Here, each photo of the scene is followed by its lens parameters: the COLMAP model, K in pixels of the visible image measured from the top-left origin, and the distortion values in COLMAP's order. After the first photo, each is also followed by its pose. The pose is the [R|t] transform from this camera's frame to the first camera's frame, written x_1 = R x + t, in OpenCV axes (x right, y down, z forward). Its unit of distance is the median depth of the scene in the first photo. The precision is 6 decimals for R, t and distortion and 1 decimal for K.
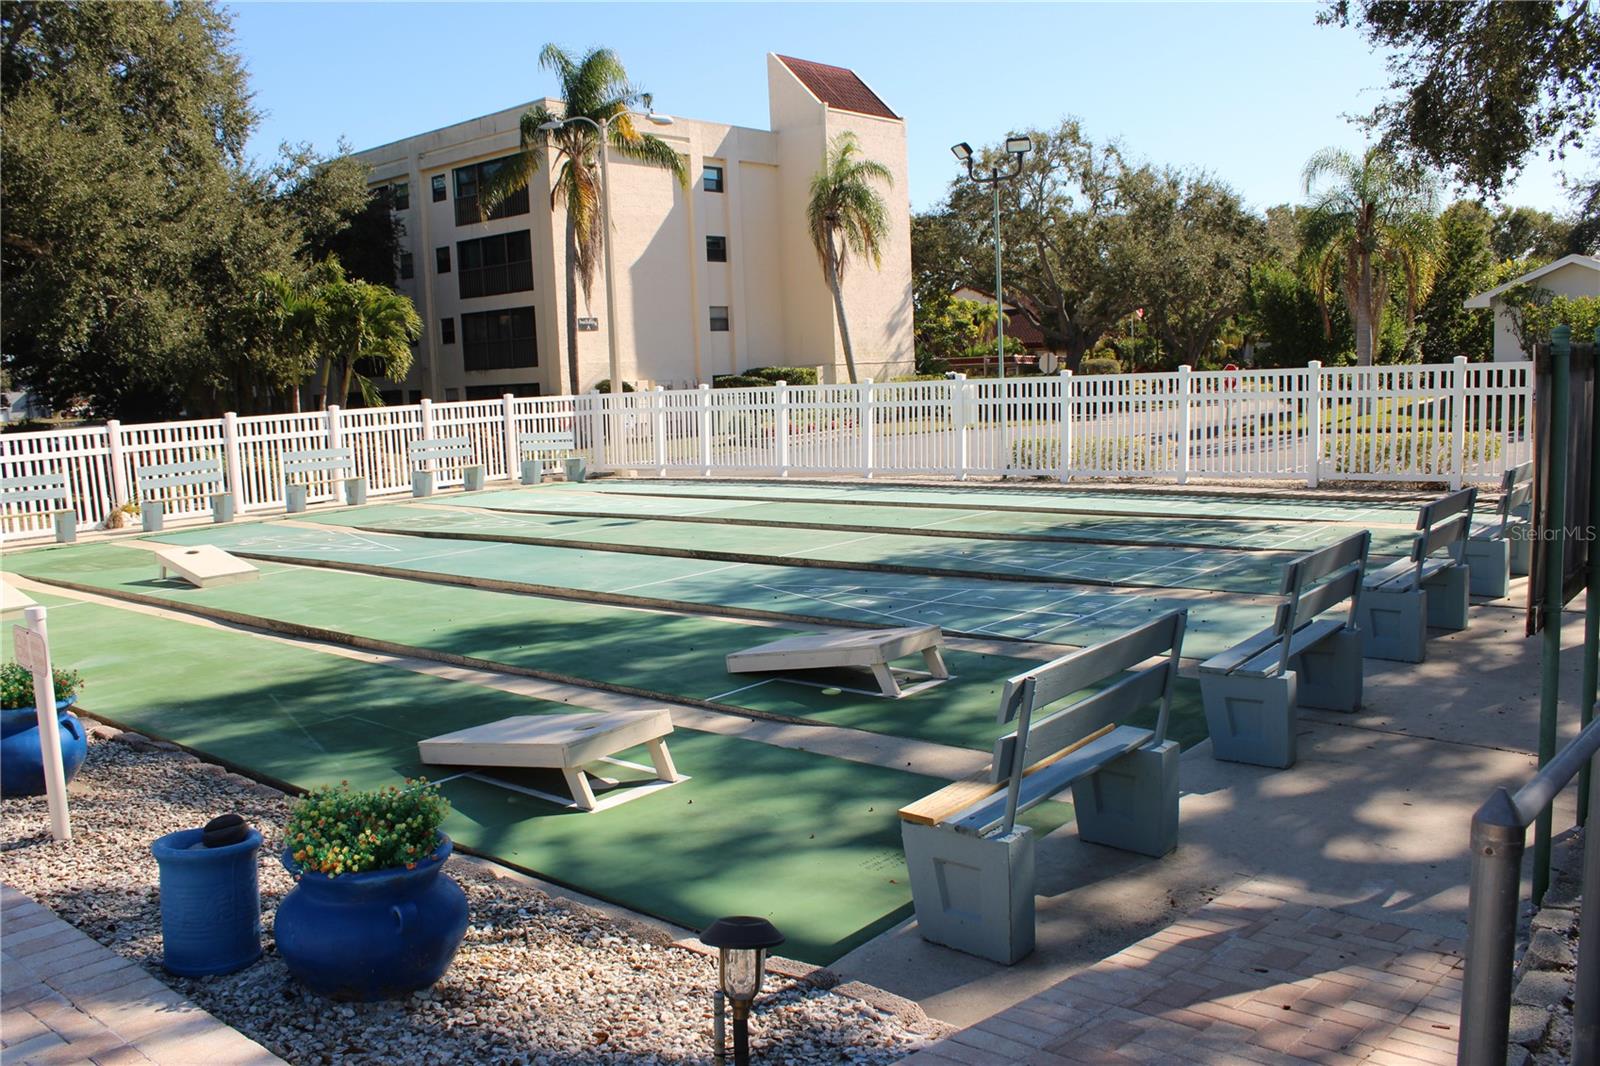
lens RADIAL K [[1332.5, 0, 804.0], [0, 1332.5, 537.7], [0, 0, 1]] dist [-0.167009, 0.129483]
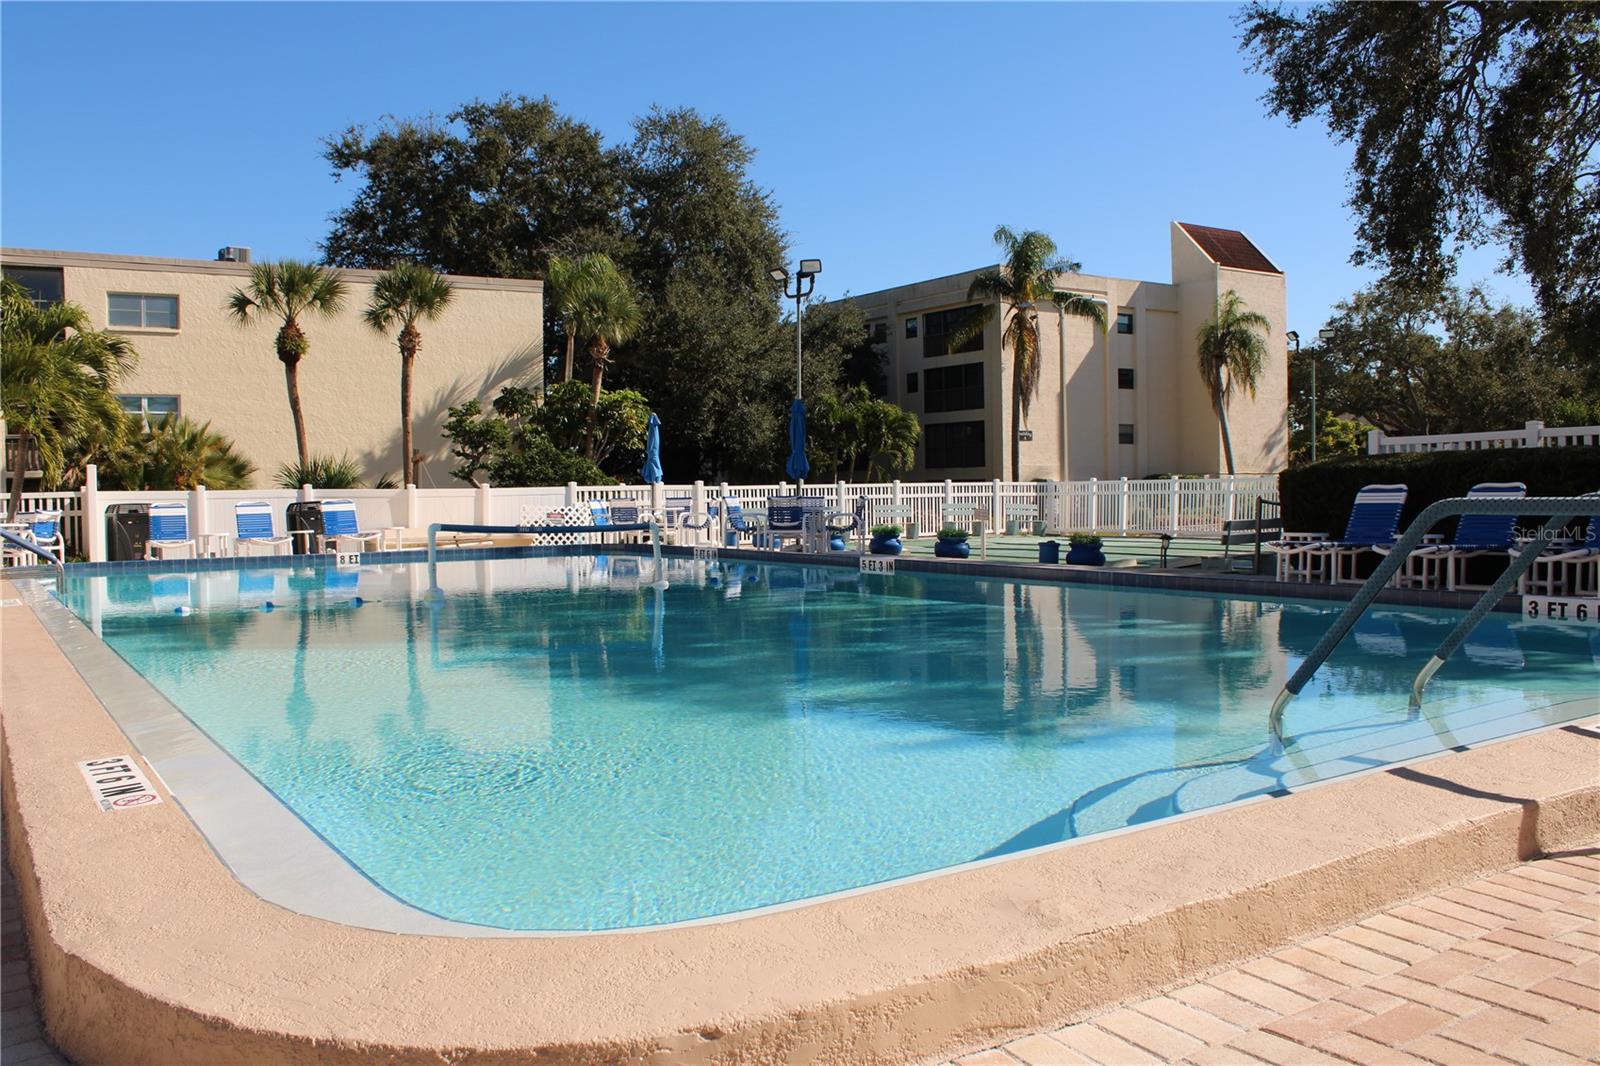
lens RADIAL K [[1332.5, 0, 789.7], [0, 1332.5, 519.5], [0, 0, 1]] dist [-0.167009, 0.129483]
pose [[0.954419, 0.038219, -0.296014, 0.004861], [-0.066389, 0.994106, -0.085702, 0.047301], [0.290994, 0.101448, 0.951331, -0.296112]]
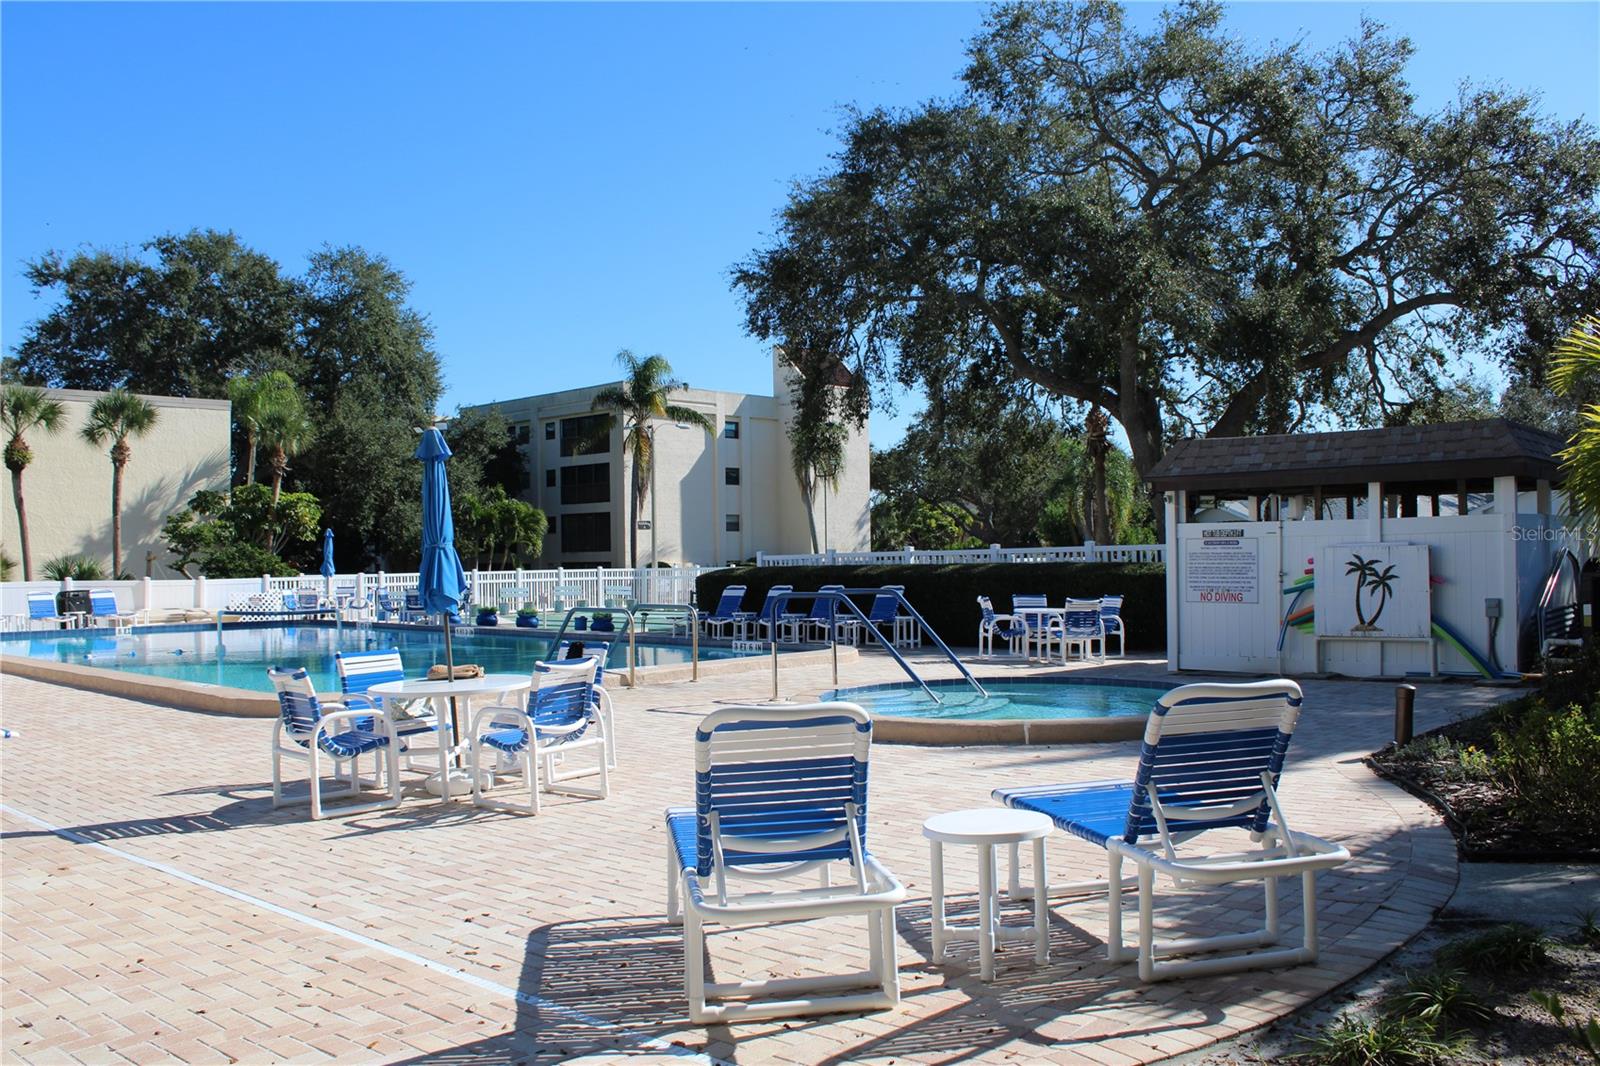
lens RADIAL K [[1332.5, 0, 776.0], [0, 1332.5, 537.3], [0, 0, 1]] dist [-0.167009, 0.129483]
pose [[0.997460, 0.028929, -0.065084, 0.089643], [-0.037755, 0.989606, -0.138758, 0.061101], [0.060393, 0.140863, 0.988185, -0.512475]]
